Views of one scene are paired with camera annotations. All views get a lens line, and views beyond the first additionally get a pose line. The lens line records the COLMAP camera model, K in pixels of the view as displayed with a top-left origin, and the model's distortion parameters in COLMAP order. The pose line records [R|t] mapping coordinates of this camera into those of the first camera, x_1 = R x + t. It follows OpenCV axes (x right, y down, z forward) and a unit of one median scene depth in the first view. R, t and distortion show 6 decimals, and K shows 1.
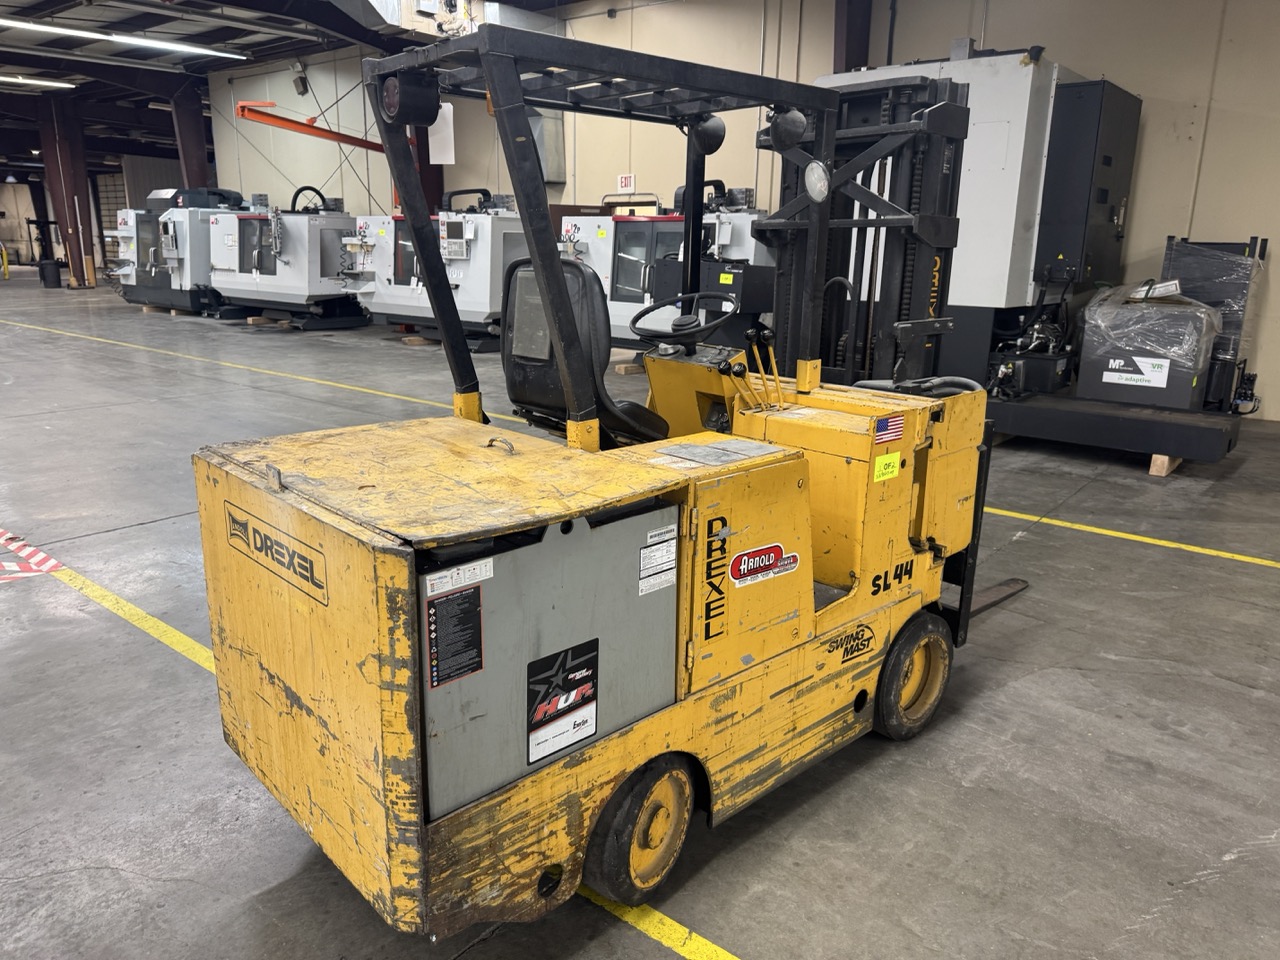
lens RADIAL K [[890.8, 0, 646.3], [0, 890.8, 485.4], [0, 0, 1]] dist [0.155625, -0.267175]
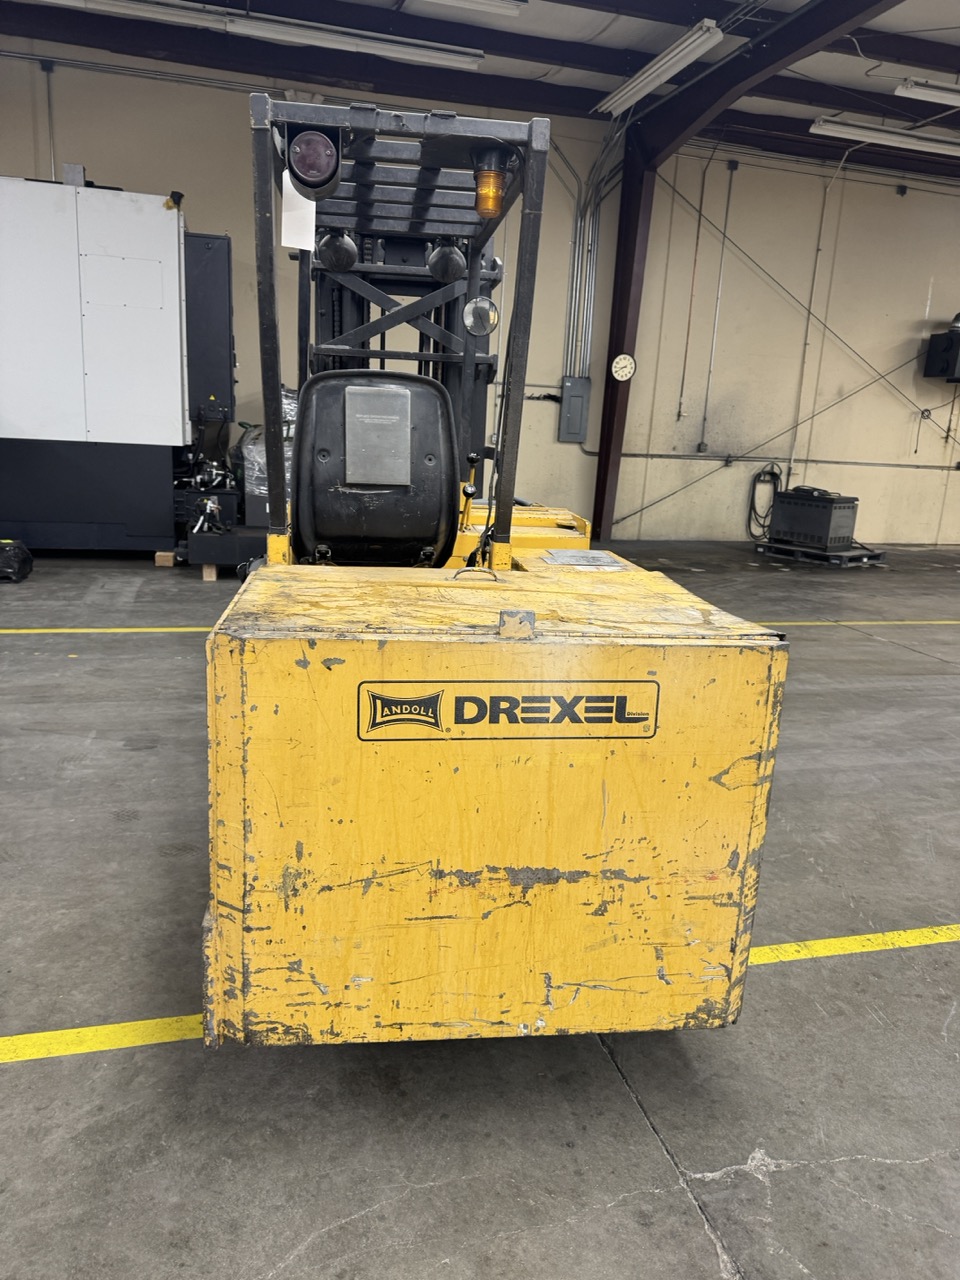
lens RADIAL K [[890.8, 0, 480.0], [0, 890.8, 640.0], [0, 0, 1]] dist [0.155625, -0.267175]
pose [[0.583393, -0.179670, 0.792068, -0.181139], [0.173037, 0.980330, 0.094926, -0.012889], [-0.793543, 0.081678, 0.603007, 0.089726]]
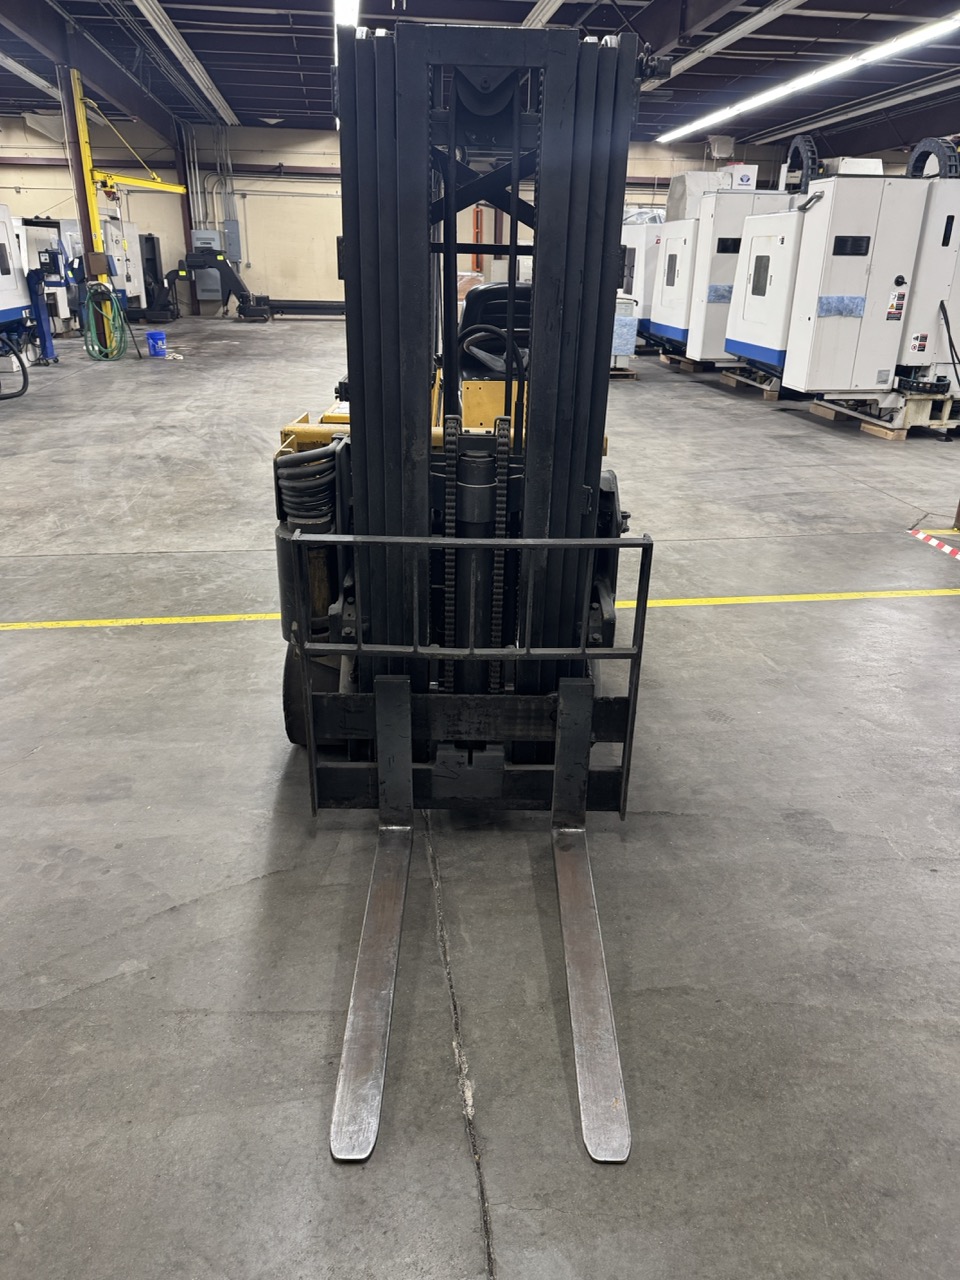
lens RADIAL K [[890.8, 0, 480.0], [0, 890.8, 640.0], [0, 0, 1]] dist [0.155625, -0.267175]
pose [[-0.679065, 0.262019, -0.685724, 0.231089], [-0.220003, 0.818548, 0.530639, -0.120486], [0.700335, 0.511199, -0.498203, 0.437604]]
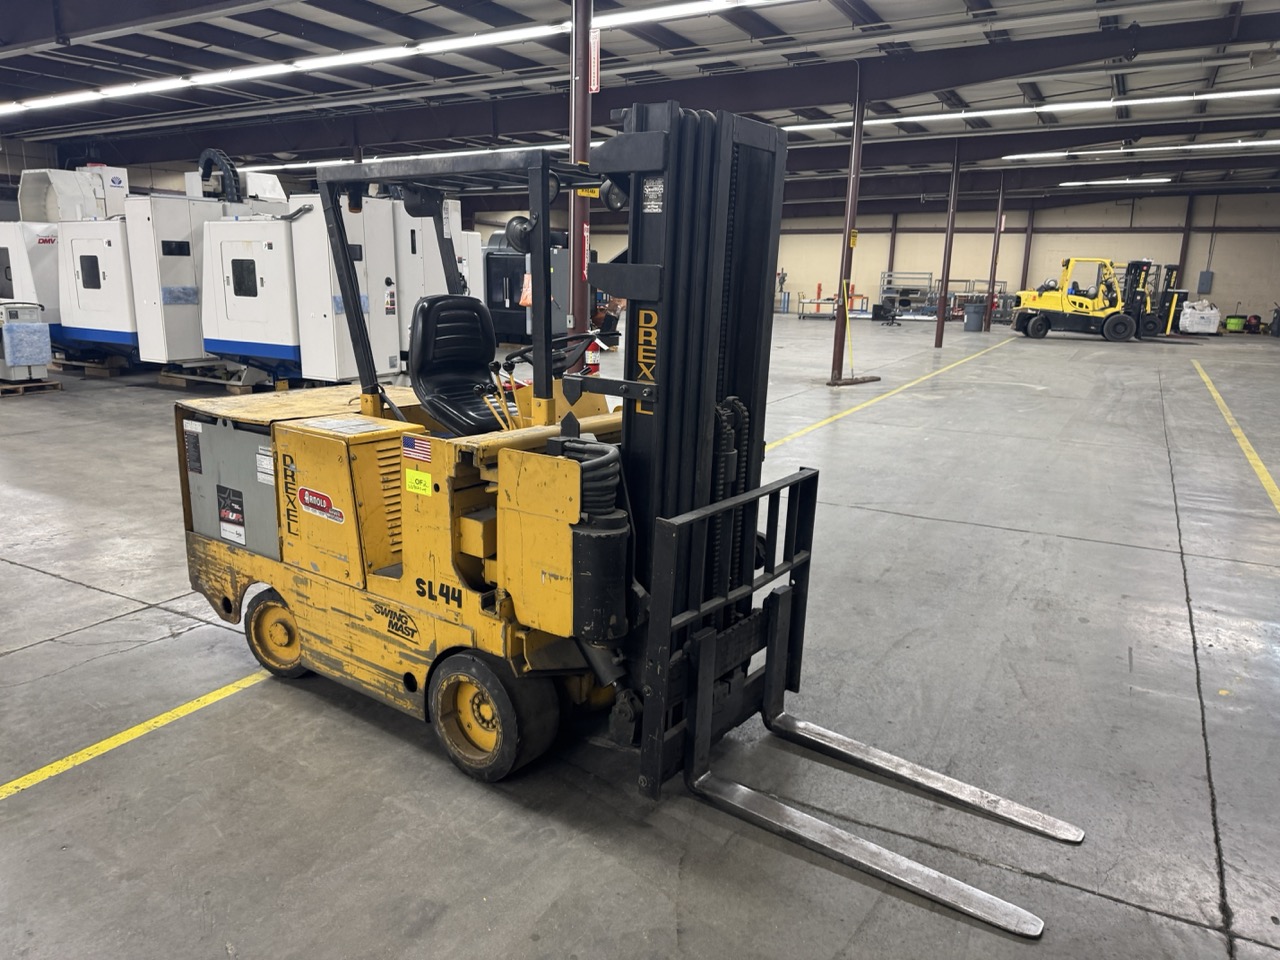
lens RADIAL K [[890.8, 0, 646.3], [0, 890.8, 485.4], [0, 0, 1]] dist [0.155625, -0.267175]
pose [[0.174283, 0.217577, -0.960357, 0.323432], [-0.273842, 0.947520, 0.164973, -0.065020], [0.945852, 0.234234, 0.224718, 0.234416]]
